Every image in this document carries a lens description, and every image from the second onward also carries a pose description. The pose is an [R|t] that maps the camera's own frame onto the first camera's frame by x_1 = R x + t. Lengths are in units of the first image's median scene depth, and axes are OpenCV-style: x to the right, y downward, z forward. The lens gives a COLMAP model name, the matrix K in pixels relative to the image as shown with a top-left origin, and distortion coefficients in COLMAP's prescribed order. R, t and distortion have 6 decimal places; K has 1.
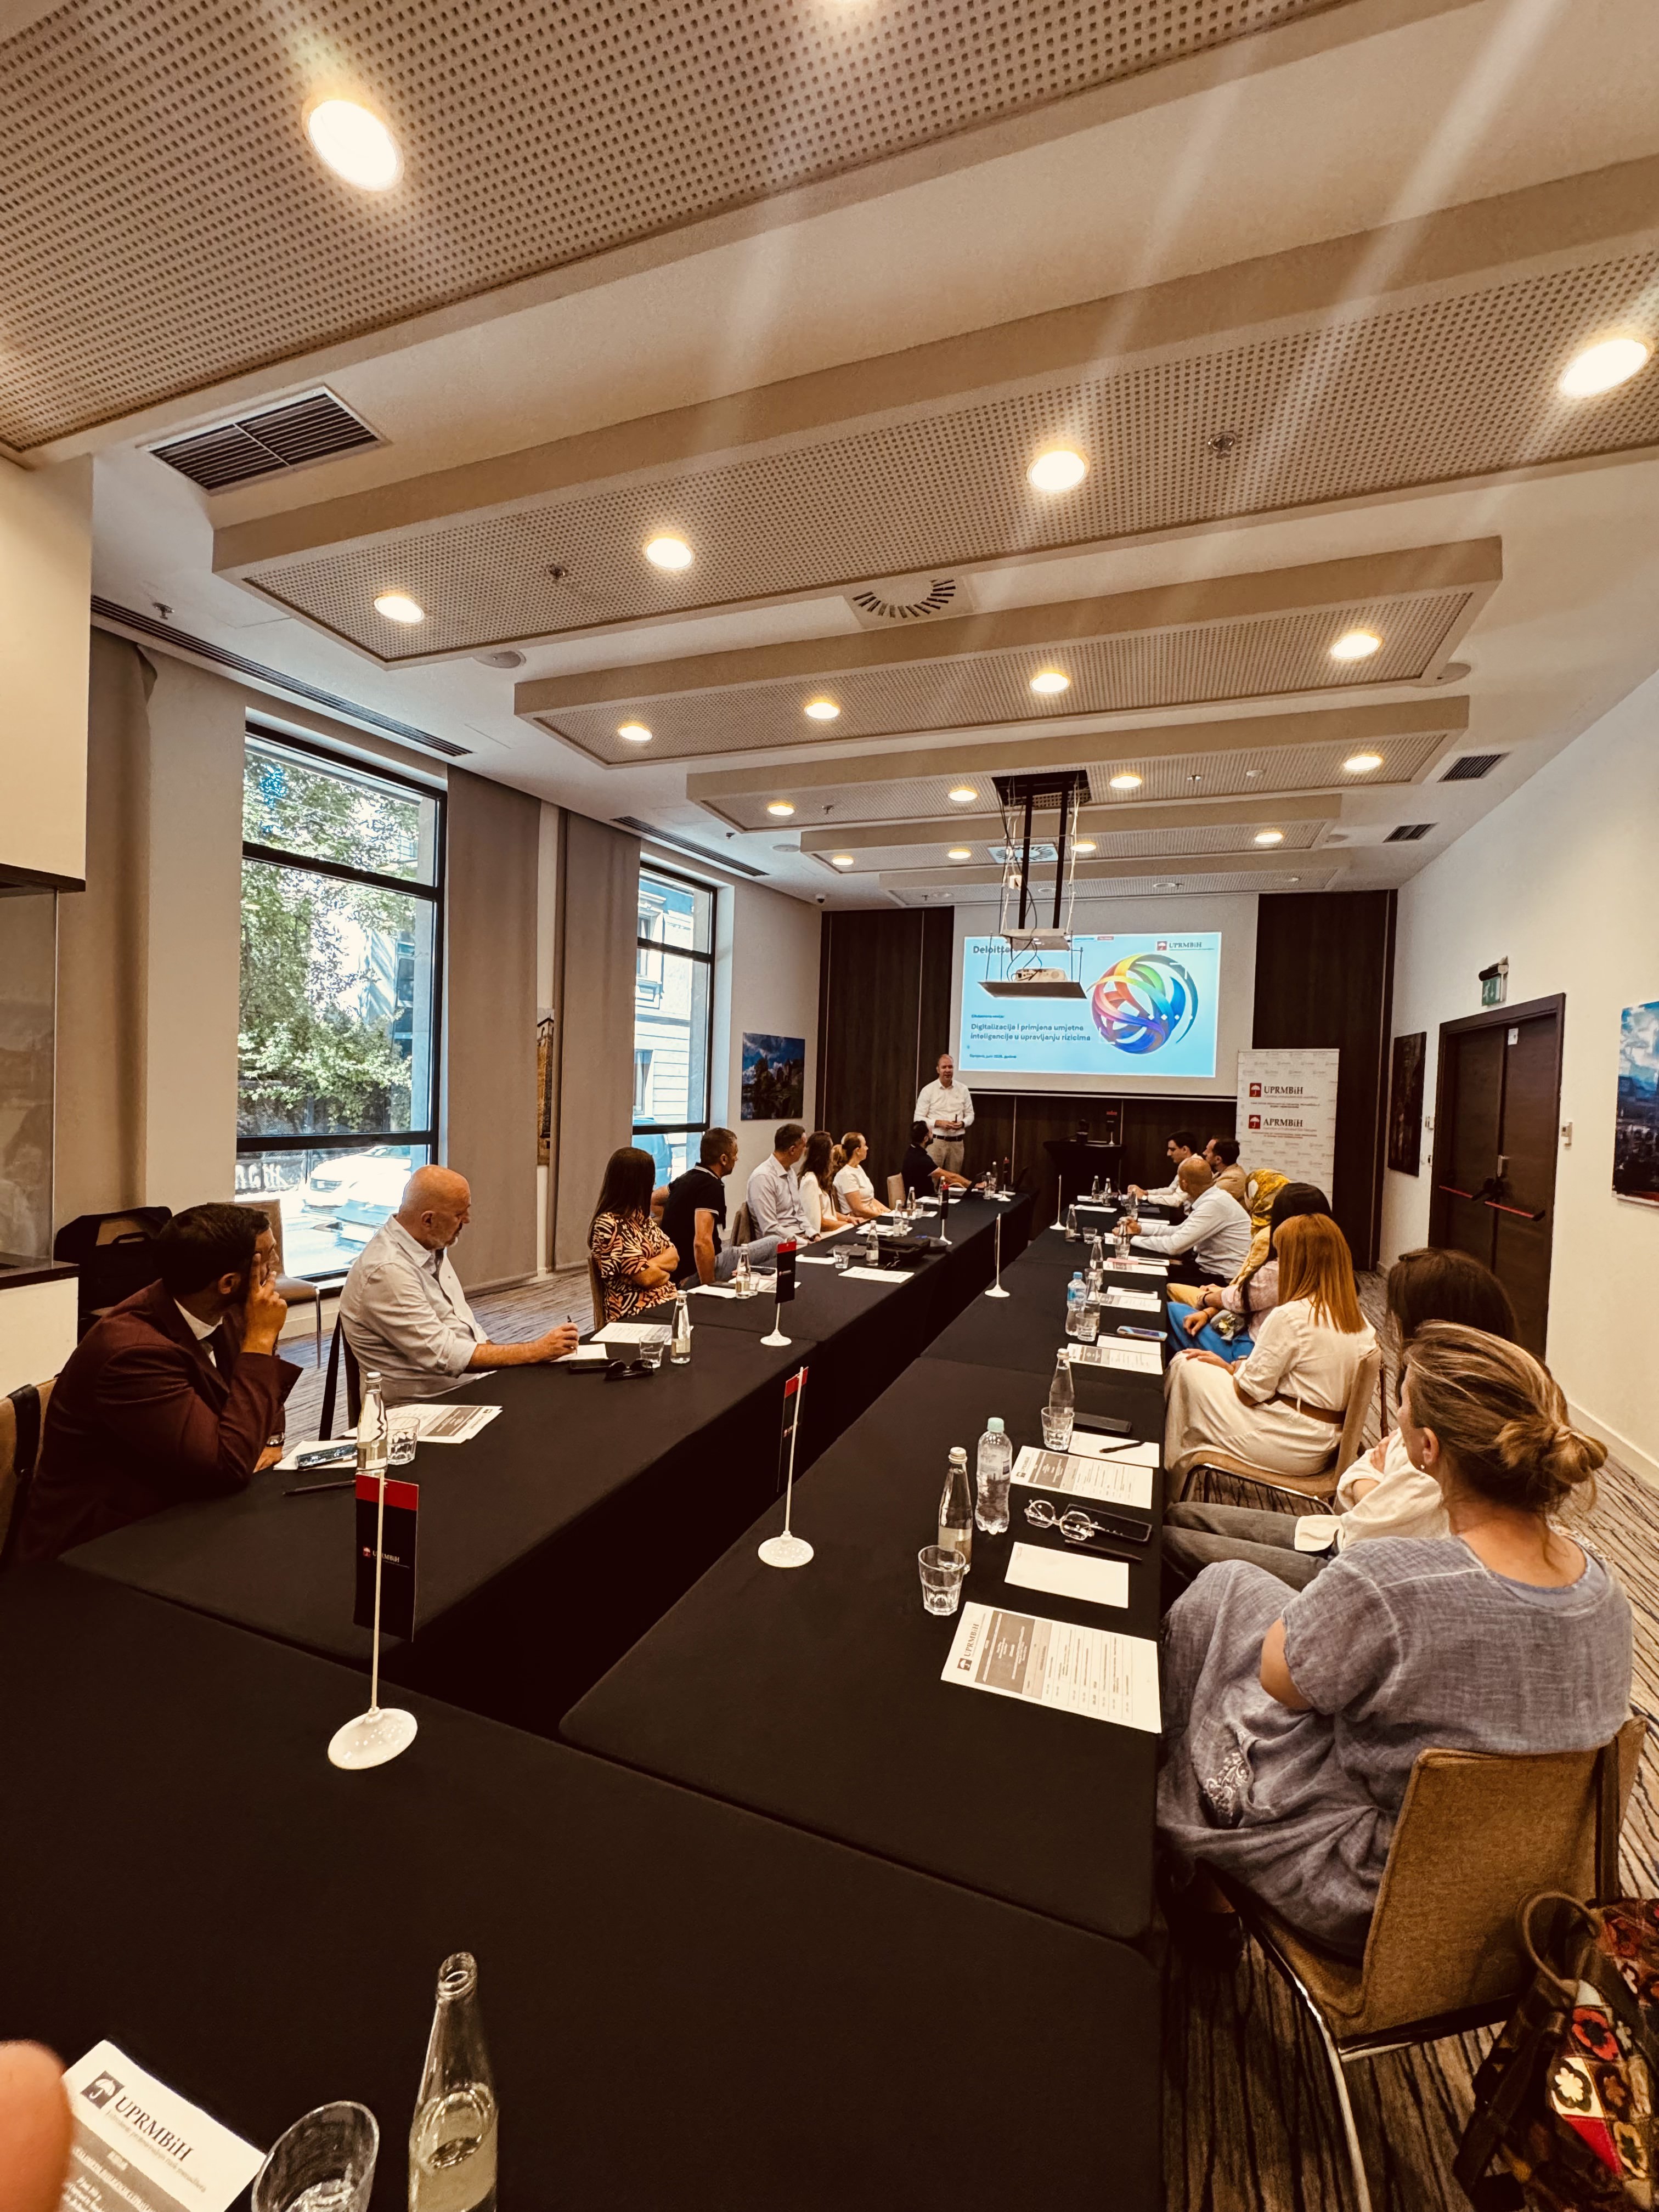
lens RADIAL K [[887.3, 0, 825.1], [0, 887.3, 1107.1], [0, 0, 1]] dist [-0.003965, -0.000703]
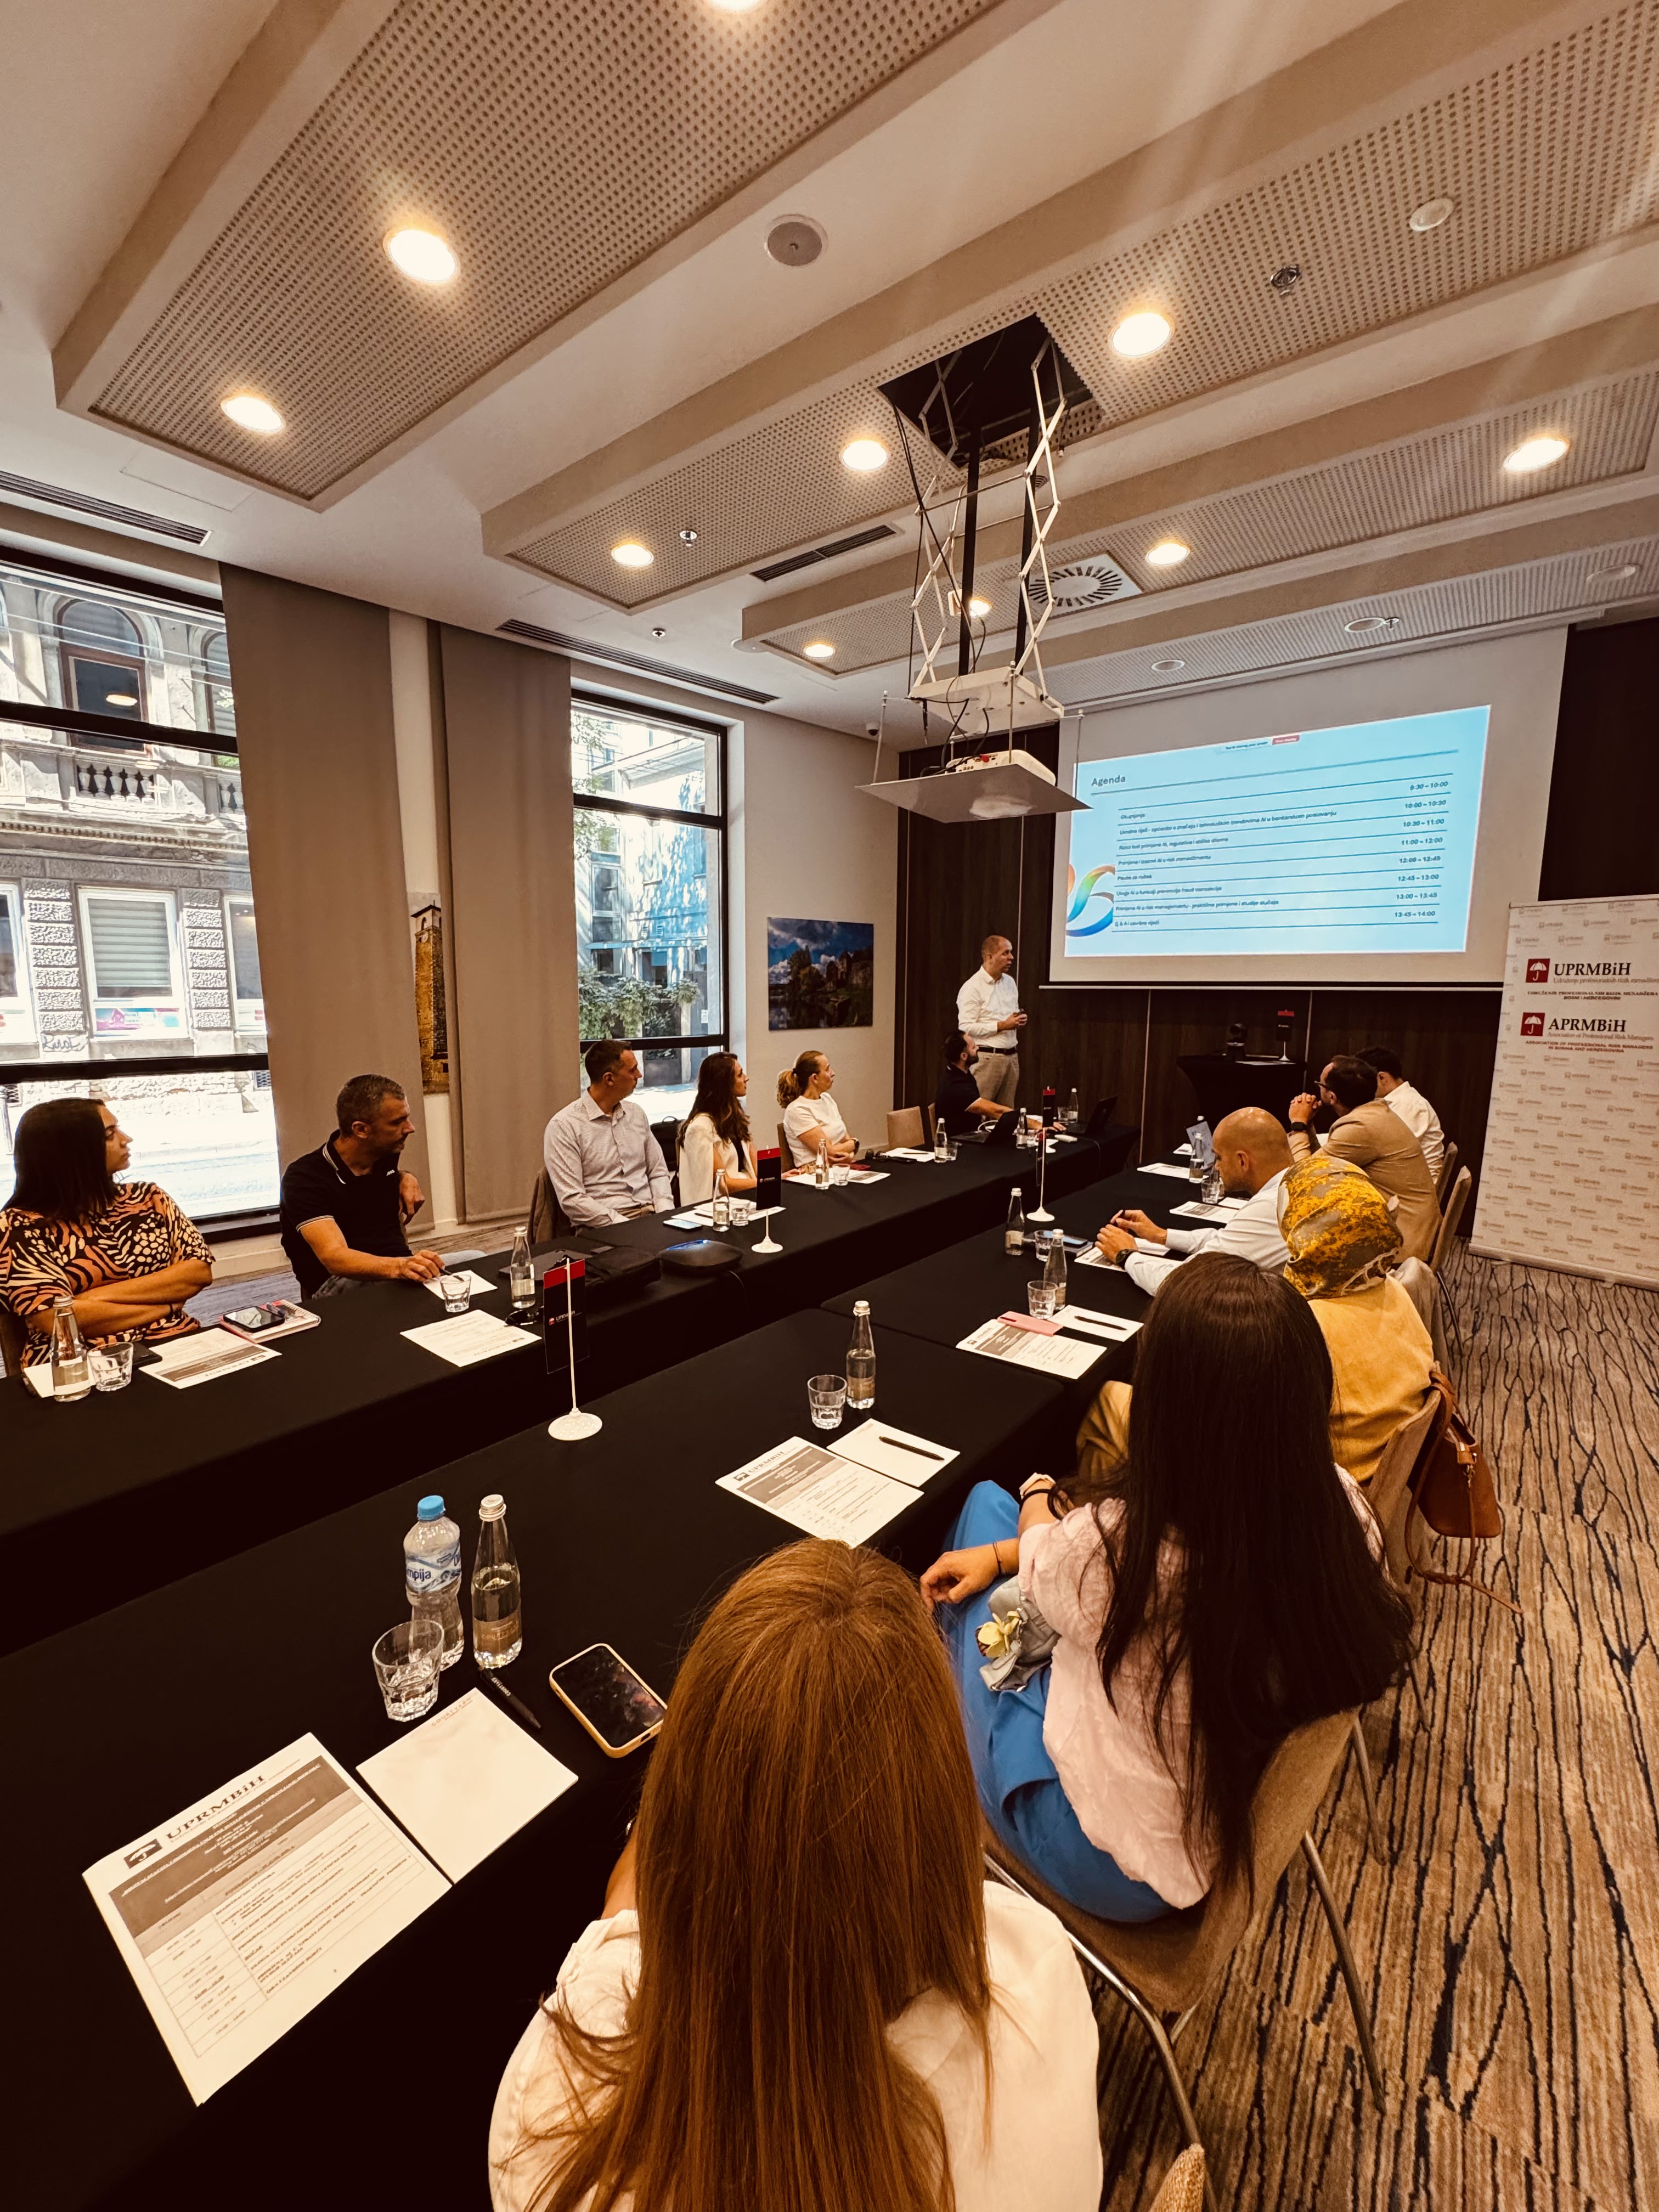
lens RADIAL K [[887.3, 0, 824.9], [0, 887.3, 1108.9], [0, 0, 1]] dist [-0.003965, -0.000703]
pose [[0.954075, 0.014252, -0.299228, 0.210474], [0.018862, 0.994028, 0.107485, 0.000274], [0.298973, -0.108192, 0.948108, 0.285834]]
